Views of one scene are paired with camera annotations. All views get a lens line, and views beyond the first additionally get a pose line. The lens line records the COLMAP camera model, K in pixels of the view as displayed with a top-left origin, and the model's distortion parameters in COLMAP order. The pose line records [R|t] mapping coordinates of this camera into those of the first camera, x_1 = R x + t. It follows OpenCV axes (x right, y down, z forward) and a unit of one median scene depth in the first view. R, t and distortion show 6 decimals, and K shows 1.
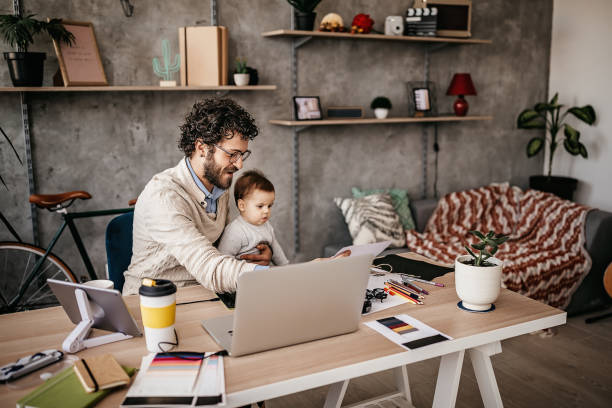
lens RADIAL K [[613.8, 0, 315.6], [0, 613.8, 203.6], [0, 0, 1]] dist [-0.010685, 0.000755]
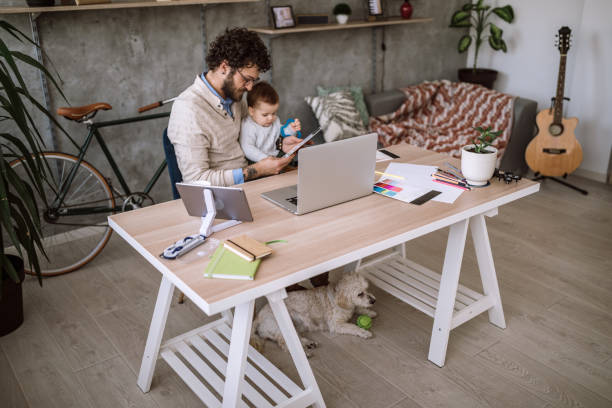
lens RADIAL K [[584.9, 0, 306.0], [0, 584.9, 204.0], [0, 0, 1]] dist [0.007721, -0.002673]
pose [[0.986332, -0.067895, 0.150129, -0.157284], [0.037782, 0.980074, 0.195005, -0.028000], [-0.160377, -0.186667, 0.969244, -0.108122]]
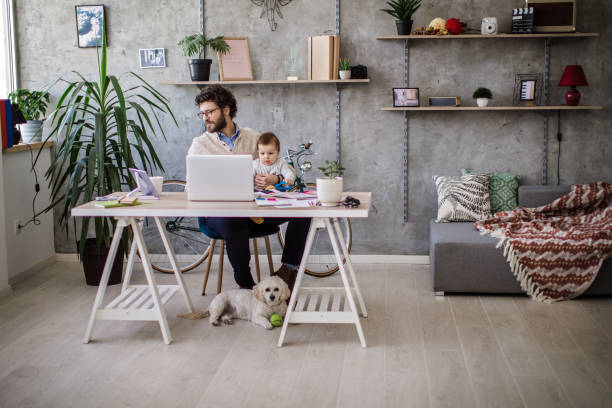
lens RADIAL K [[910.4, 0, 306.0], [0, 910.4, 204.0], [0, 0, 1]] dist [0.021468, 0.018583]
pose [[0.837447, 0.064797, -0.542663, 0.824154], [-0.093662, 0.995272, -0.025700, 0.120766], [0.538432, 0.072349, 0.839557, -0.610555]]
